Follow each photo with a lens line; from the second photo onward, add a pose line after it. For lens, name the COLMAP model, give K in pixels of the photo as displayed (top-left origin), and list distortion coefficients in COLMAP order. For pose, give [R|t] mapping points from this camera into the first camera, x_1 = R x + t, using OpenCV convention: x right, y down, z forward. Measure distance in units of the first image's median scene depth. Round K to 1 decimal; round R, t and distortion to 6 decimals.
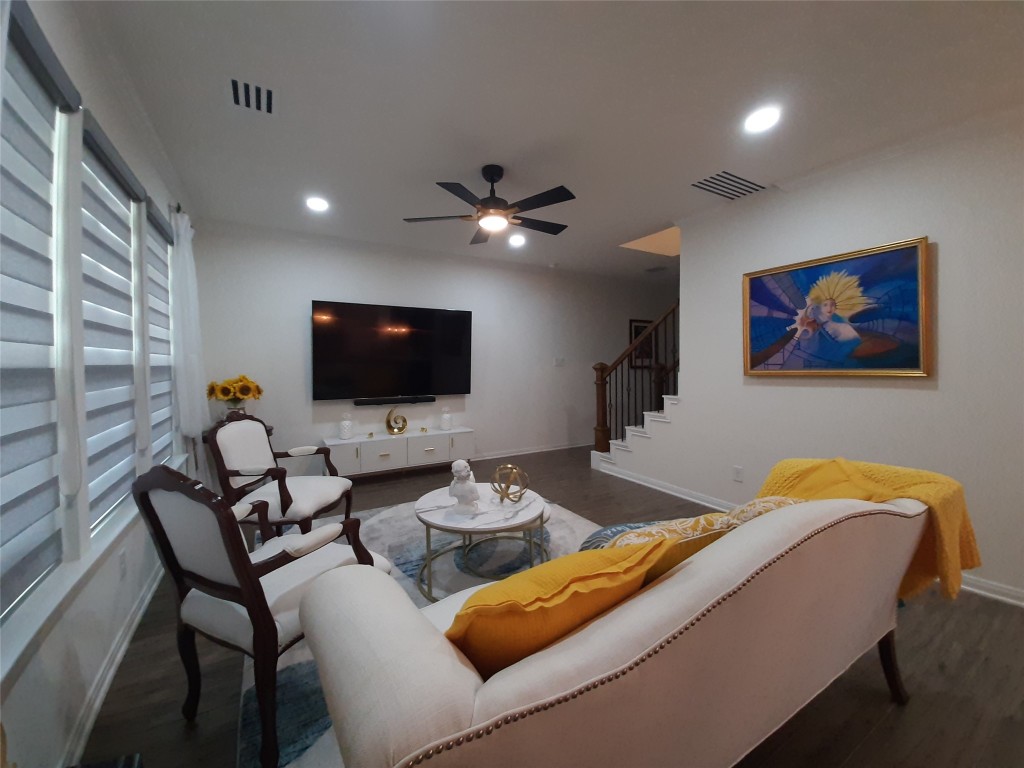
lens RADIAL K [[404.7, 0, 505.9], [0, 404.7, 369.2], [0, 0, 1]] dist [0.011438, -0.000172]
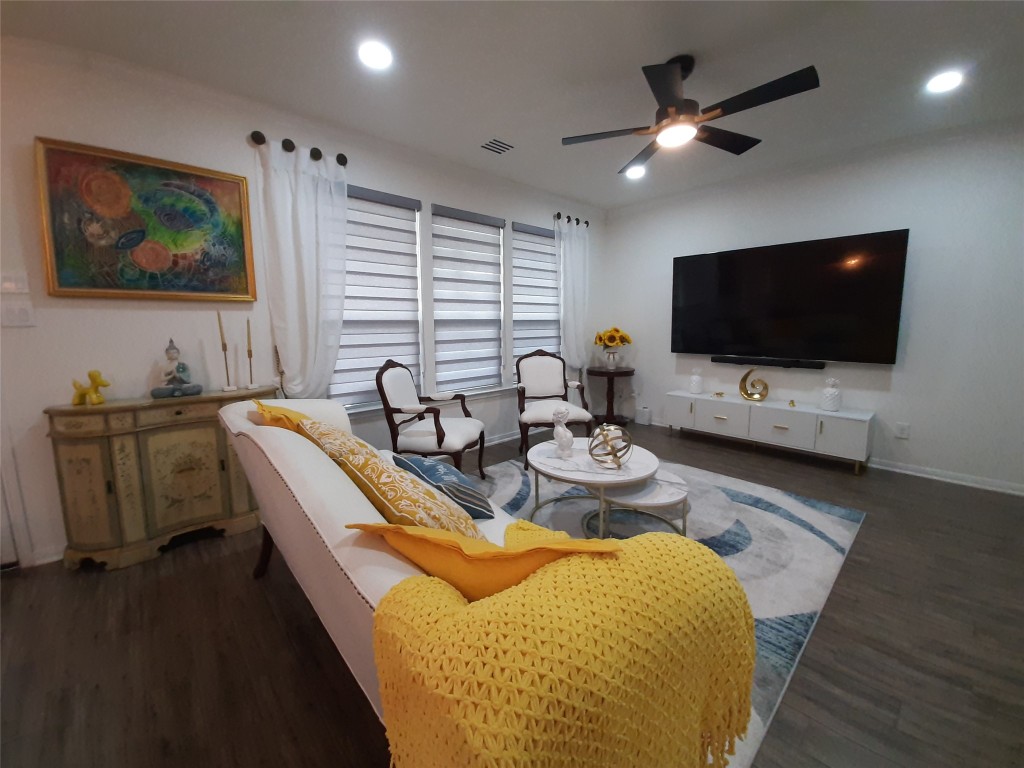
lens RADIAL K [[404.7, 0, 505.9], [0, 404.7, 369.2], [0, 0, 1]] dist [0.011438, -0.000172]
pose [[0.201079, 0.117144, -0.972545, 0.539295], [-0.010153, 0.993020, 0.117512, -0.000506], [0.979522, -0.013755, 0.200865, 0.379750]]
